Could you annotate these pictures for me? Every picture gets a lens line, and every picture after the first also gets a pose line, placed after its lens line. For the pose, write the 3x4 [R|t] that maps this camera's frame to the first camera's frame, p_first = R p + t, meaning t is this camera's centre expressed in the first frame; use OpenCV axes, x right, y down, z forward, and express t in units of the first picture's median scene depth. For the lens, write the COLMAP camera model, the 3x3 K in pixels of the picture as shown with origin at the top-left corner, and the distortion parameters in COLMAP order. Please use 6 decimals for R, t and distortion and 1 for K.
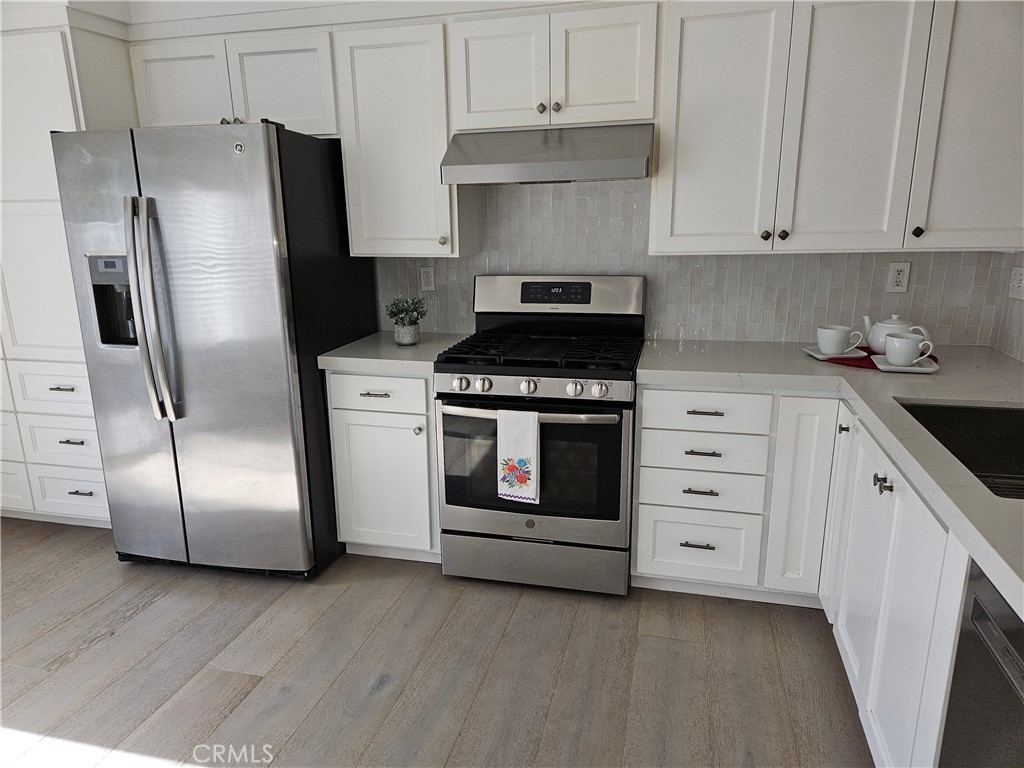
lens RADIAL K [[687.8, 0, 506.9], [0, 687.8, 393.8], [0, 0, 1]] dist [0.059608, -0.043459]
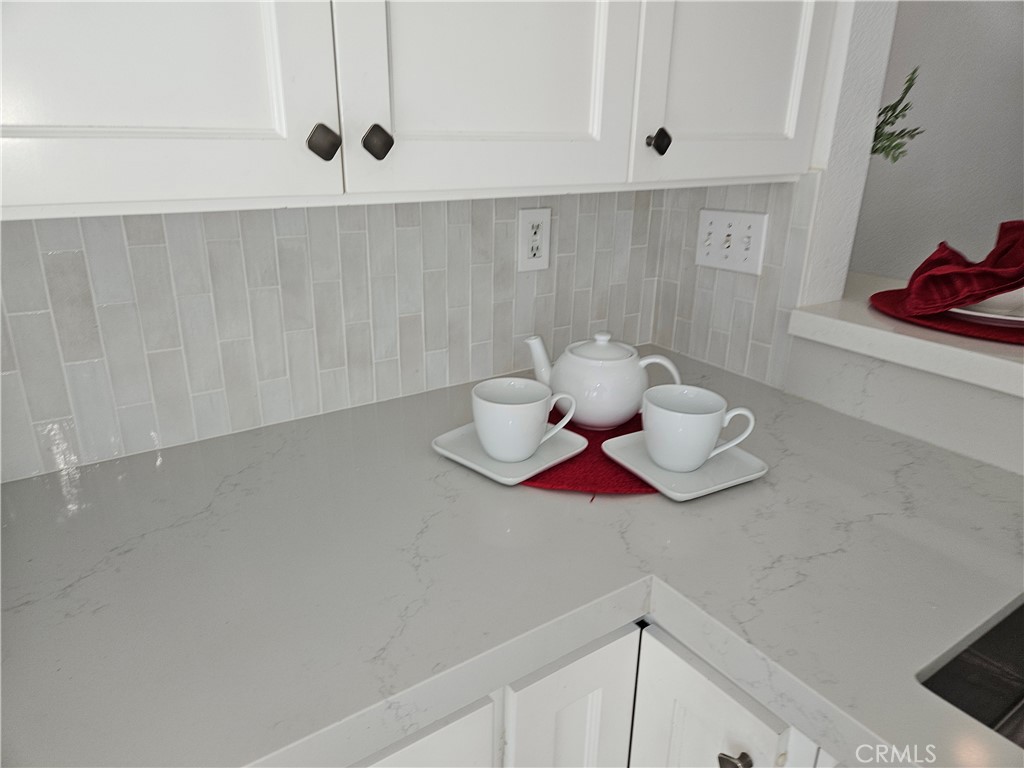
lens RADIAL K [[687.8, 0, 508.4], [0, 687.8, 381.3], [0, 0, 1]] dist [0.059608, -0.043459]
pose [[0.660022, -0.231621, 0.714649, 0.186705], [0.162290, 0.972782, 0.165398, -0.157679], [-0.733508, 0.006815, 0.679647, 0.707406]]
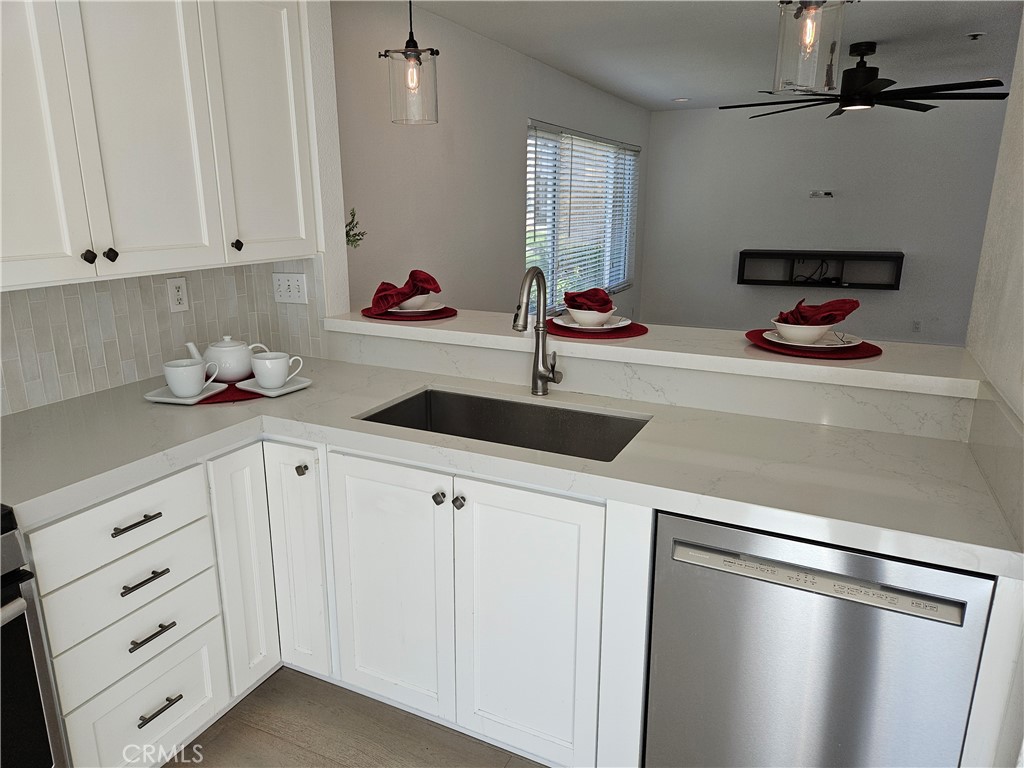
lens RADIAL K [[687.8, 0, 510.4], [0, 687.8, 382.3], [0, 0, 1]] dist [0.059608, -0.043459]
pose [[0.187632, -0.236233, 0.953409, -0.232193], [0.241053, 0.952039, 0.188455, -0.129642], [-0.952202, 0.194462, 0.235578, 0.427363]]
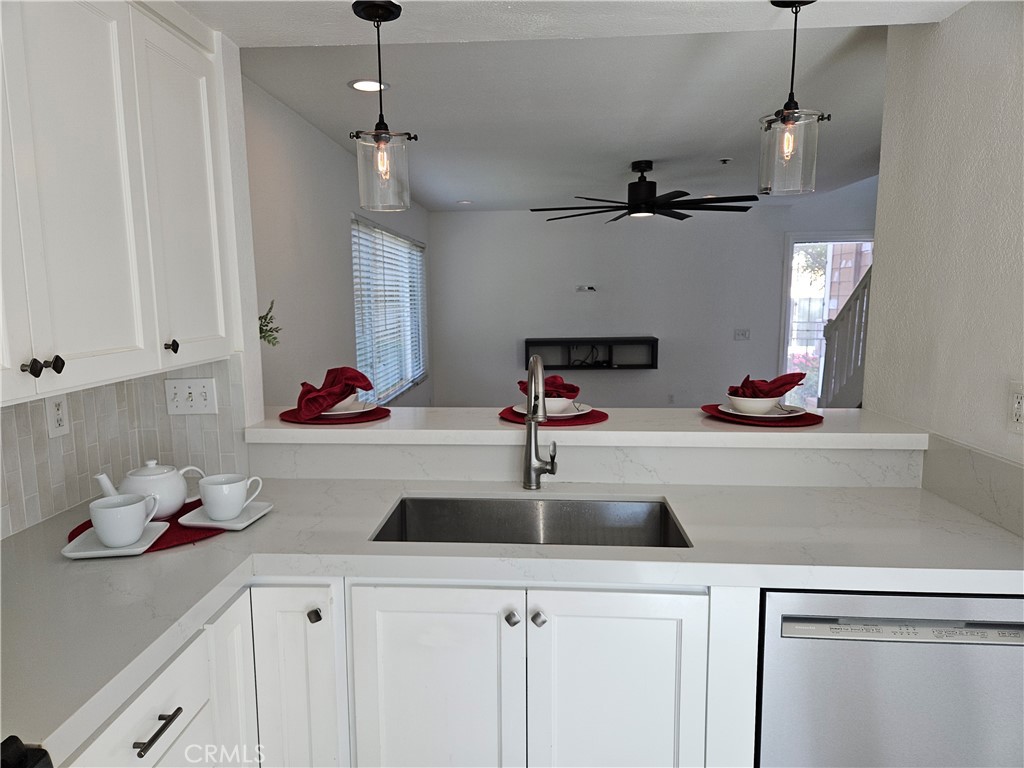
lens RADIAL K [[687.8, 0, 502.1], [0, 687.8, 394.5], [0, 0, 1]] dist [0.059608, -0.043459]
pose [[-0.192770, -0.124458, 0.973319, -0.183395], [0.256428, 0.951064, 0.172399, -0.197086], [-0.947145, 0.282820, -0.151422, 0.711567]]
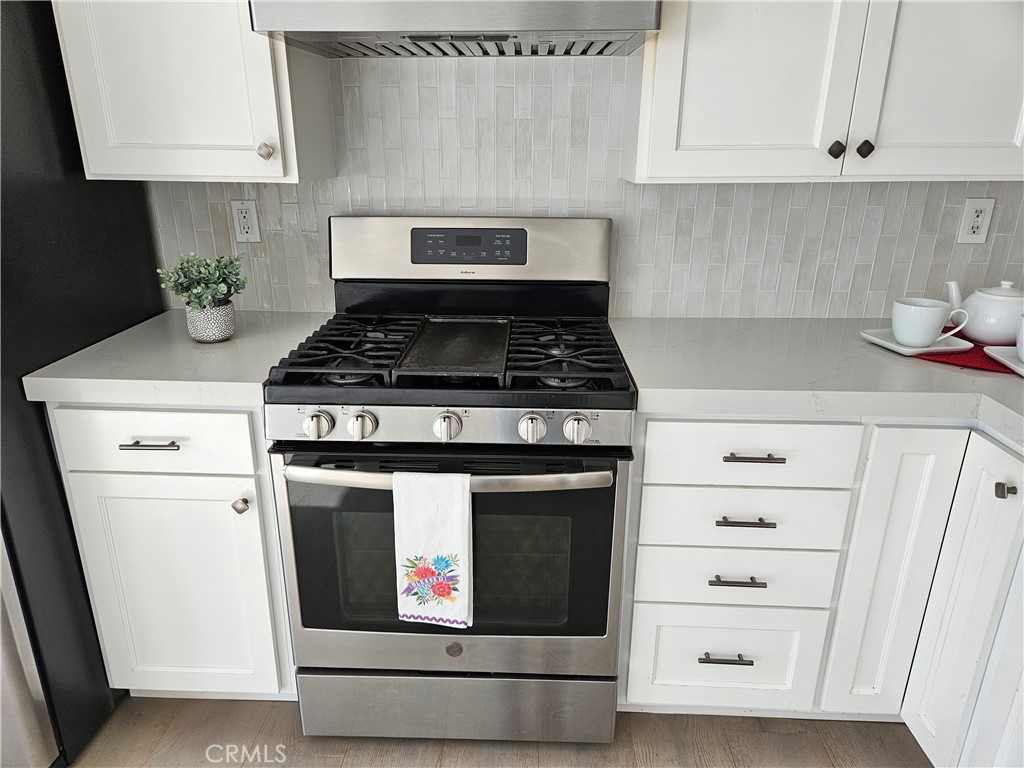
lens RADIAL K [[687.8, 0, 507.8], [0, 687.8, 398.7], [0, 0, 1]] dist [0.059608, -0.043459]
pose [[0.977165, -0.053361, 0.205673, -0.031522], [0.033988, 0.994743, 0.096602, -0.078930], [-0.209746, -0.087405, 0.973841, 0.432795]]
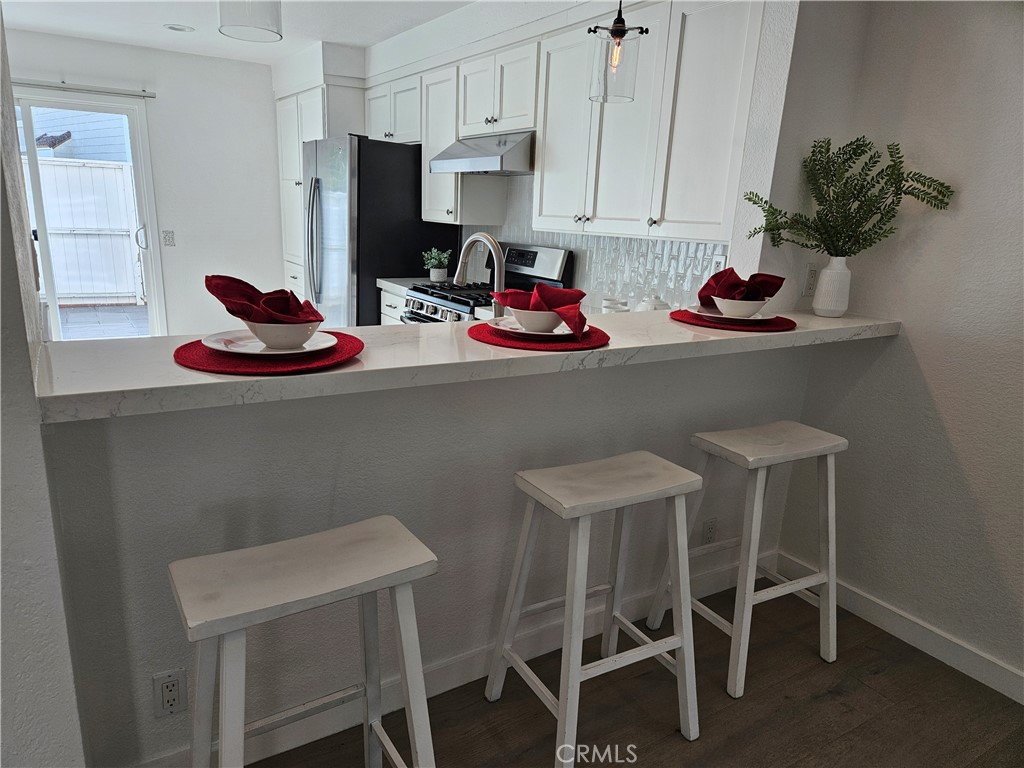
lens RADIAL K [[687.8, 0, 506.3], [0, 687.8, 398.5], [0, 0, 1]] dist [0.059608, -0.043459]
pose [[0.725085, 0.228901, -0.649505, 1.097673], [-0.225023, 0.970124, 0.090687, 0.003538], [0.650858, 0.080398, 0.754930, -0.004395]]
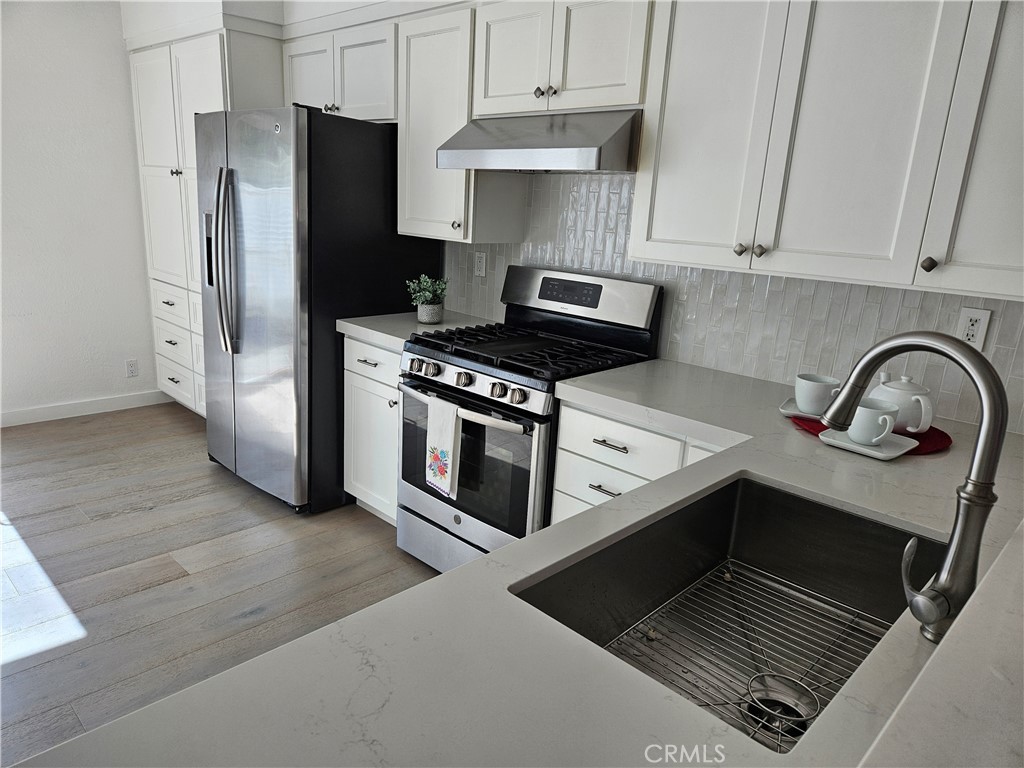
lens RADIAL K [[687.8, 0, 505.2], [0, 687.8, 389.3], [0, 0, 1]] dist [0.059608, -0.043459]
pose [[0.865110, 0.192542, -0.463155, 0.507131], [-0.191342, 0.980244, 0.050106, -0.053589], [0.463653, 0.045274, 0.884860, 0.158338]]
